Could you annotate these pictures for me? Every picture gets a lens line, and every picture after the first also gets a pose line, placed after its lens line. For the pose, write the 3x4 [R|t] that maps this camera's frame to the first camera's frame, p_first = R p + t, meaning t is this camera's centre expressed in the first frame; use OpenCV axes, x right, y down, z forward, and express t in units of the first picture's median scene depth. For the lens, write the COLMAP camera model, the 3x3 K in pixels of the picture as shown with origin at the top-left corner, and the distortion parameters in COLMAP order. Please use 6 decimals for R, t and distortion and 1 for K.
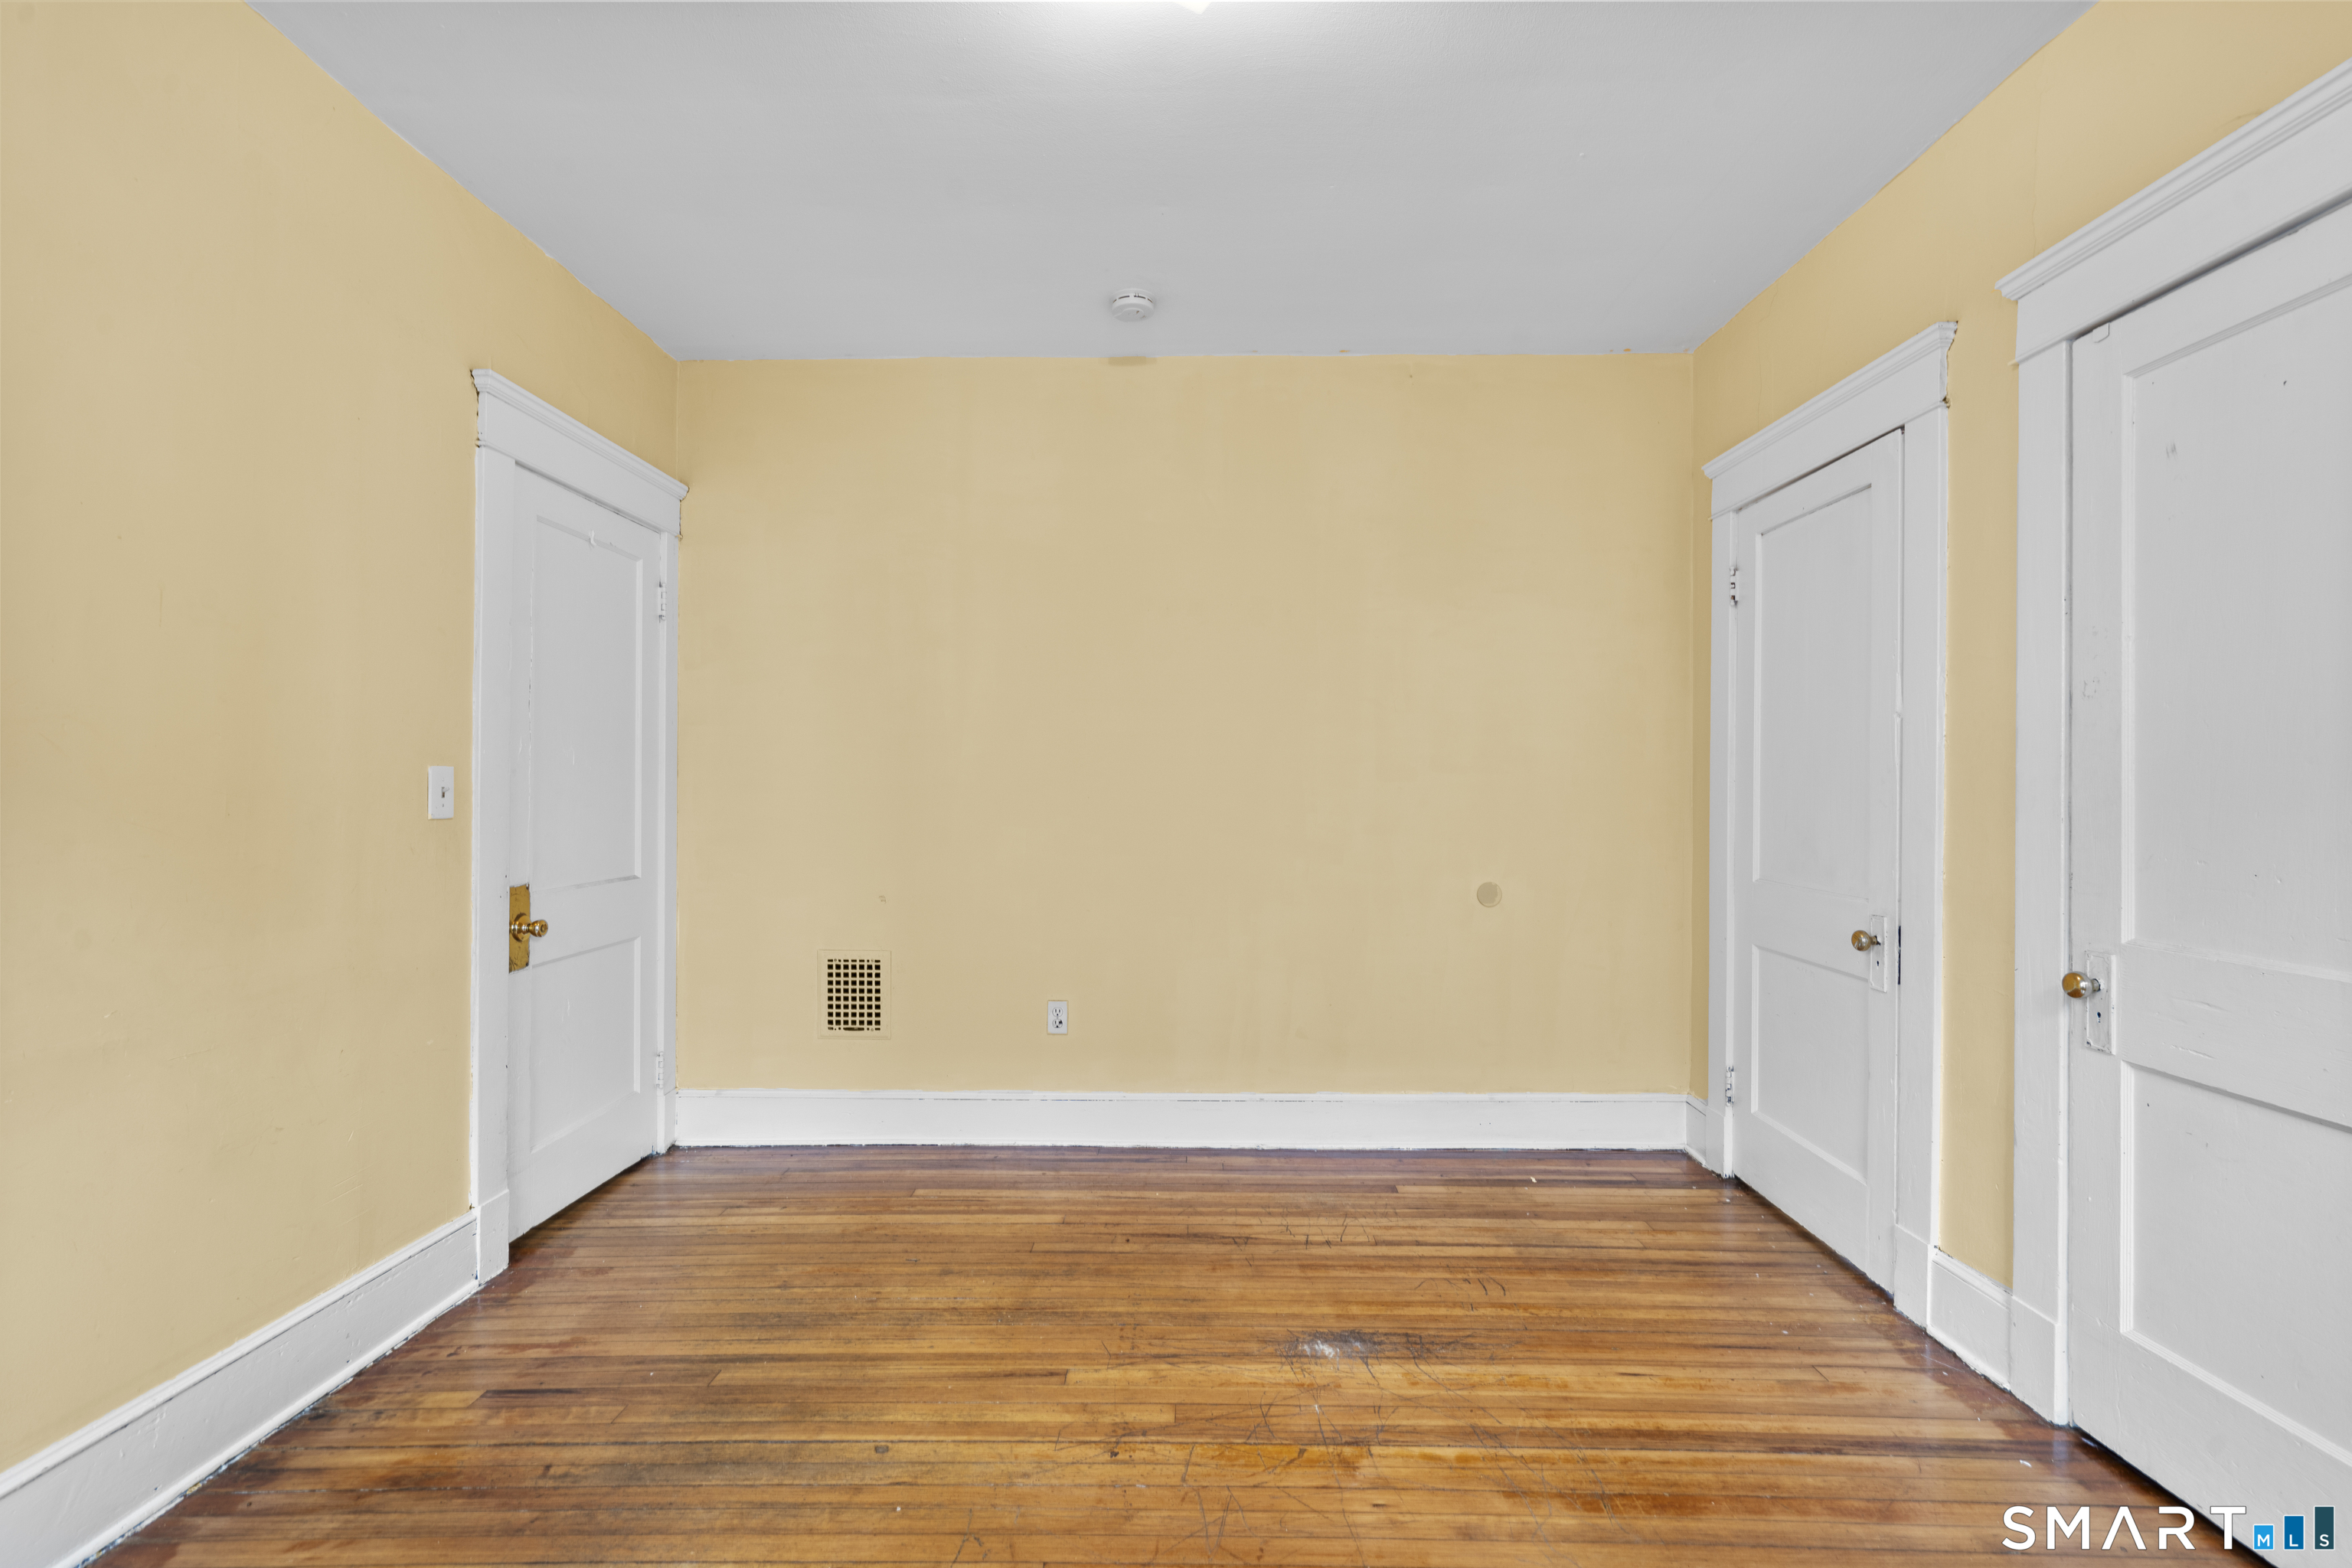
lens RADIAL K [[1059.0, 0, 1182.1], [0, 1059.0, 782.8], [0, 0, 1]] dist [-0.006749, 0.004032]
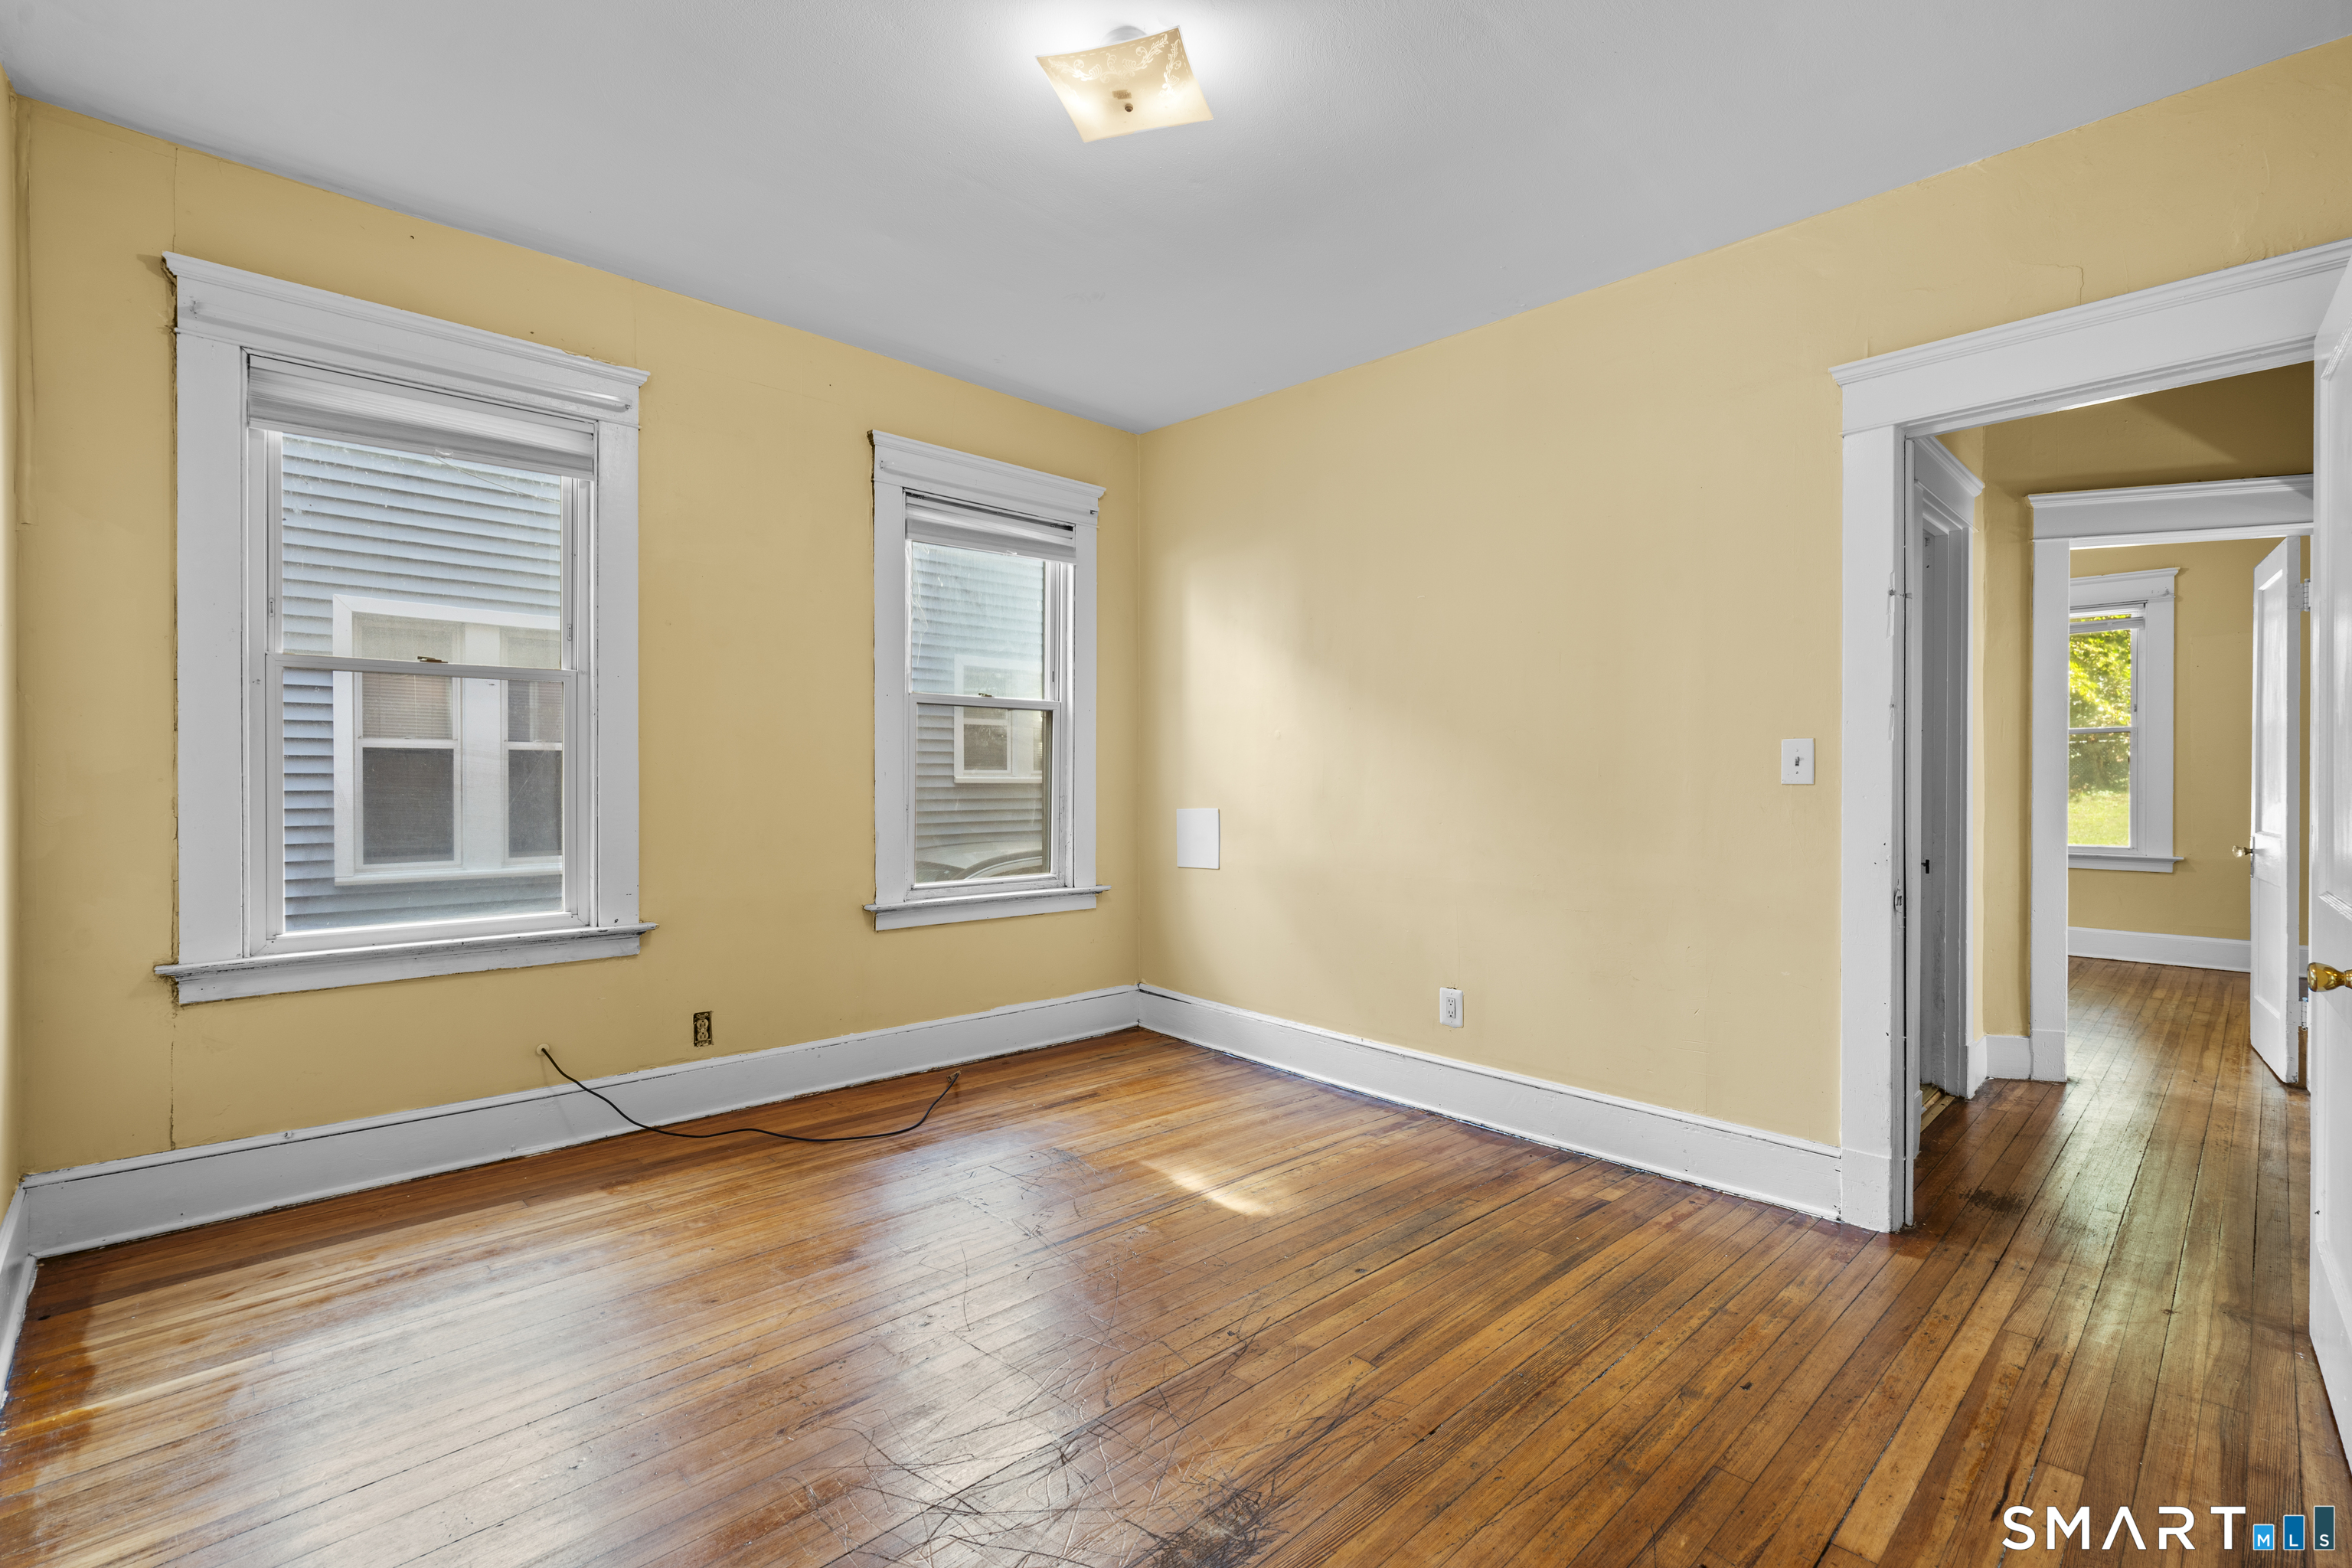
lens RADIAL K [[1038.1, 0, 1167.6], [0, 1038.1, 783.0], [0, 0, 1]] dist [-0.002951, -0.000044]
pose [[-0.716139, -0.001116, -0.697956, 0.648120], [0.001157, 0.999995, -0.002786, 0.039584], [0.697956, -0.002803, -0.716135, 1.488400]]
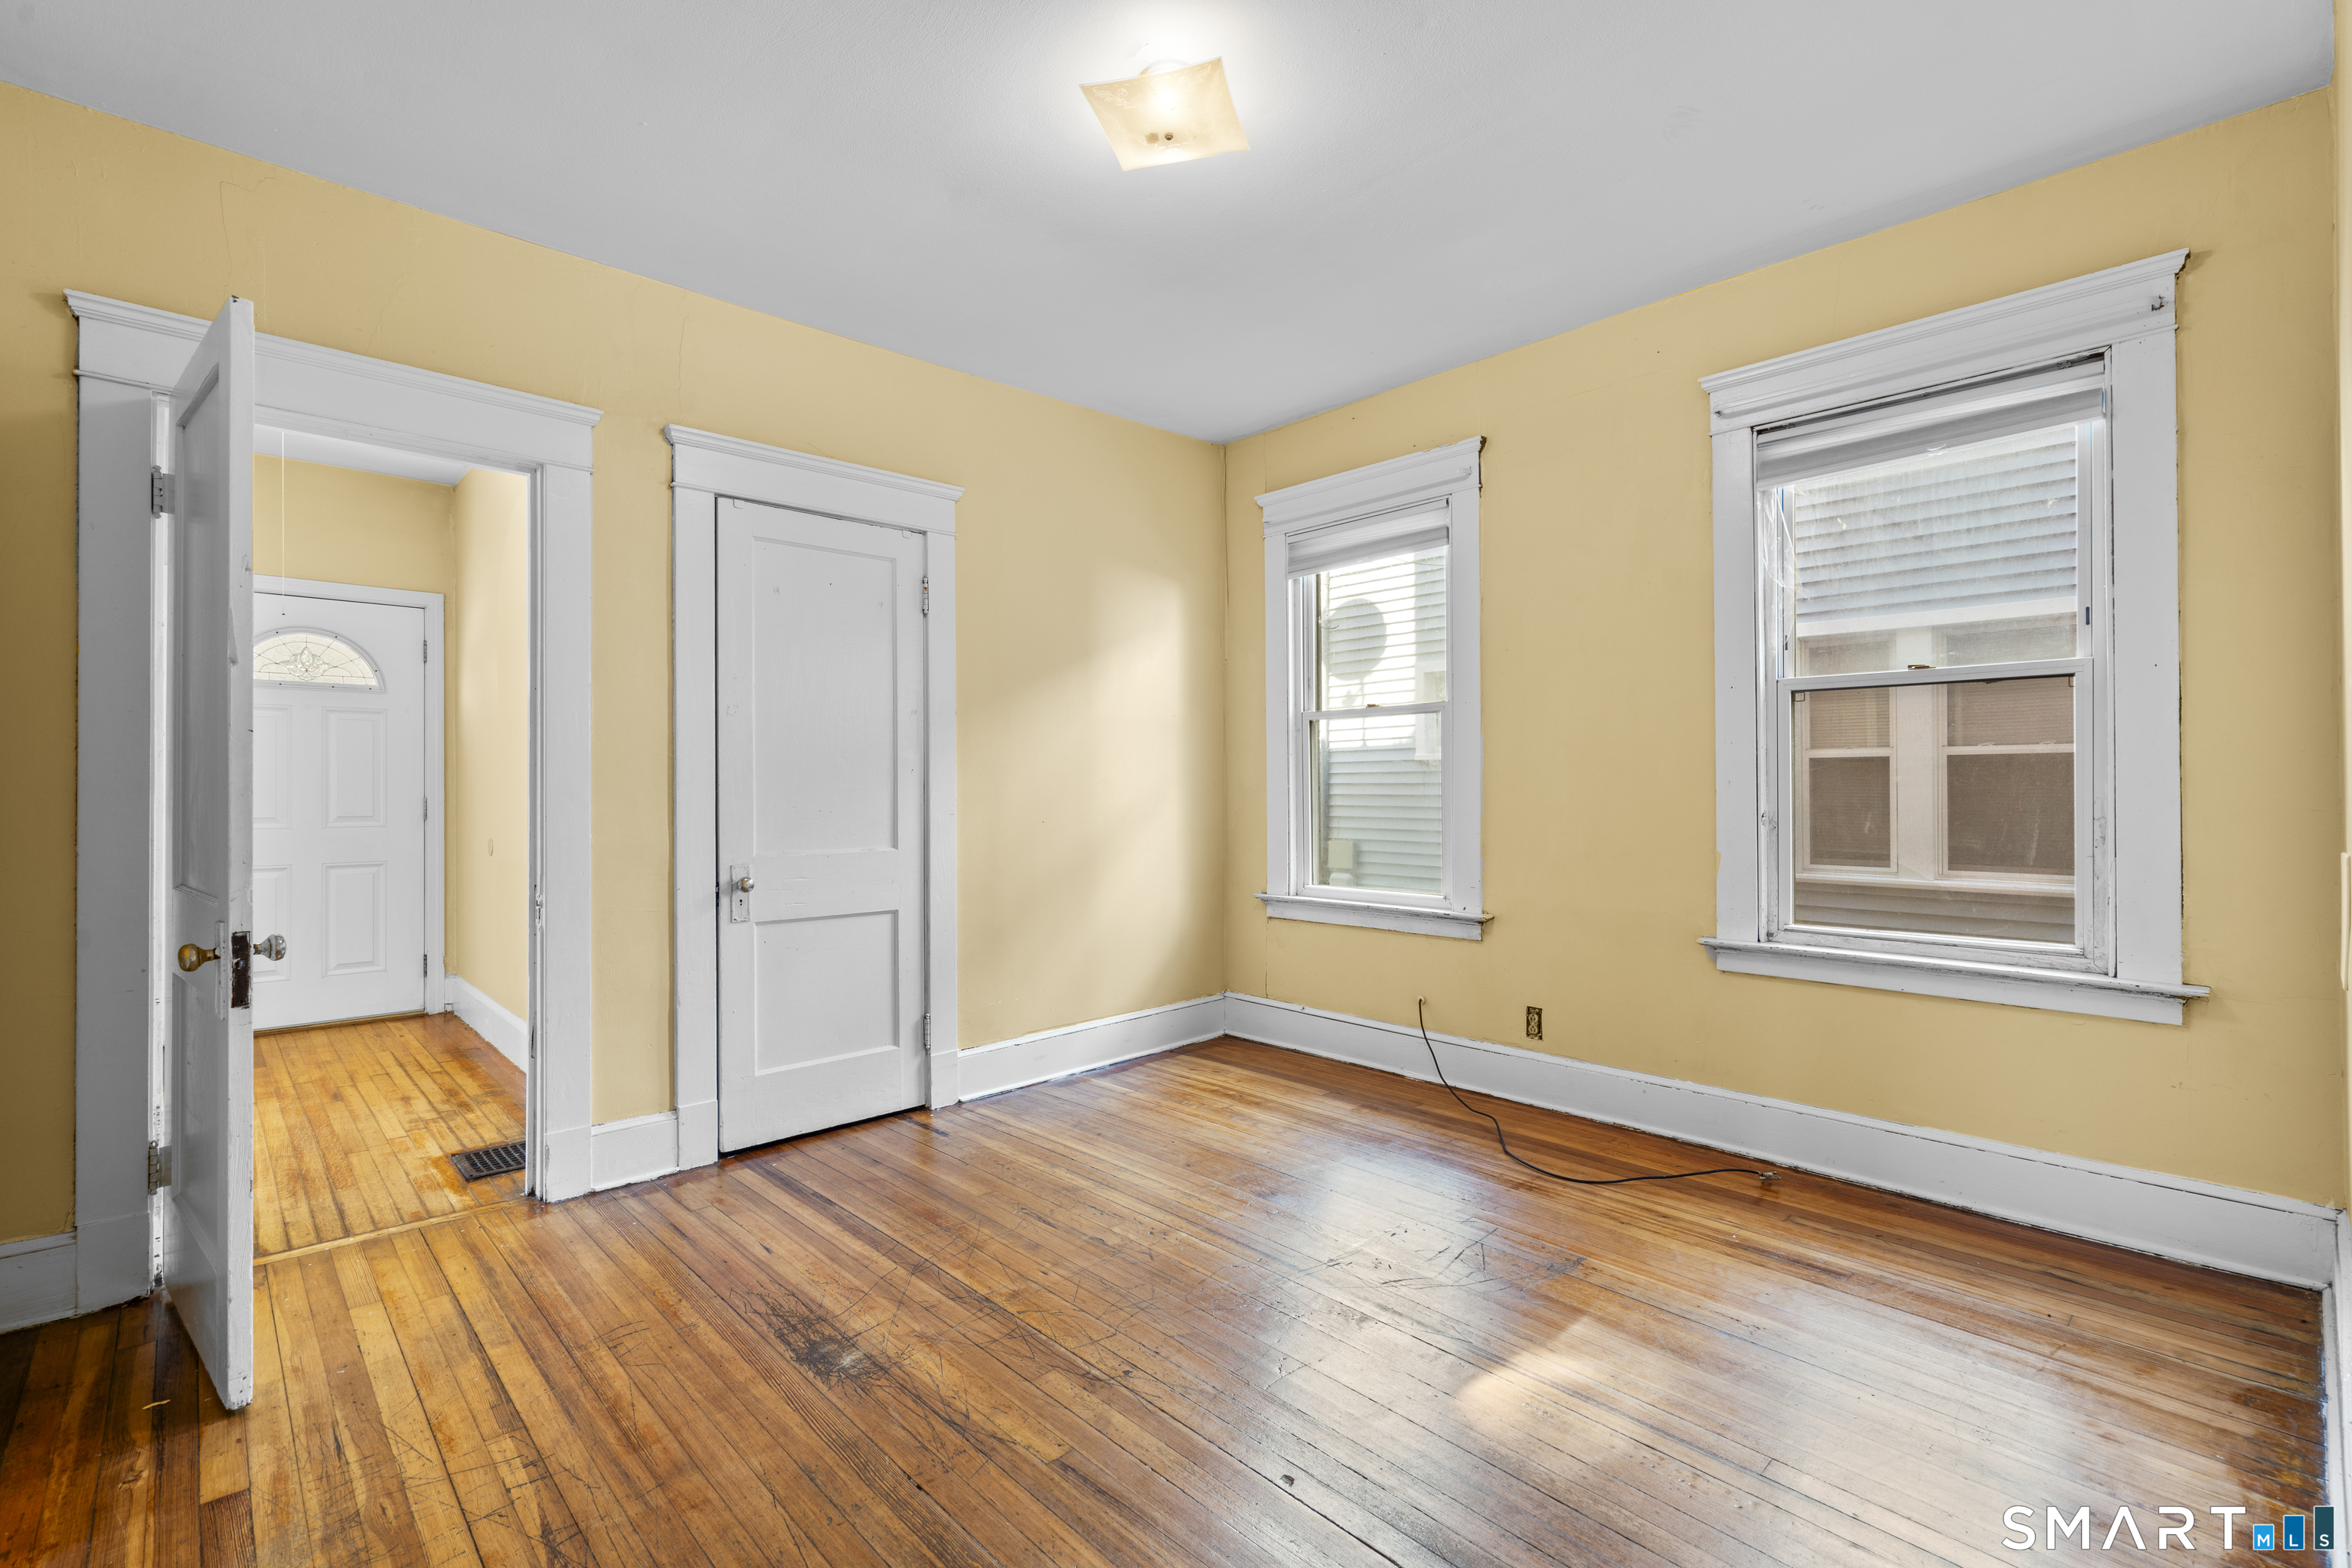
lens RADIAL K [[1048.7, 0, 1204.3], [0, 1048.7, 782.4], [0, 0, 1]] dist [-0.001626, 0.000260]
pose [[-0.713931, 0.001448, 0.700215, -0.743041], [-0.004104, 0.999972, -0.006251, 0.030716], [-0.700204, -0.007336, -0.713905, 1.458709]]
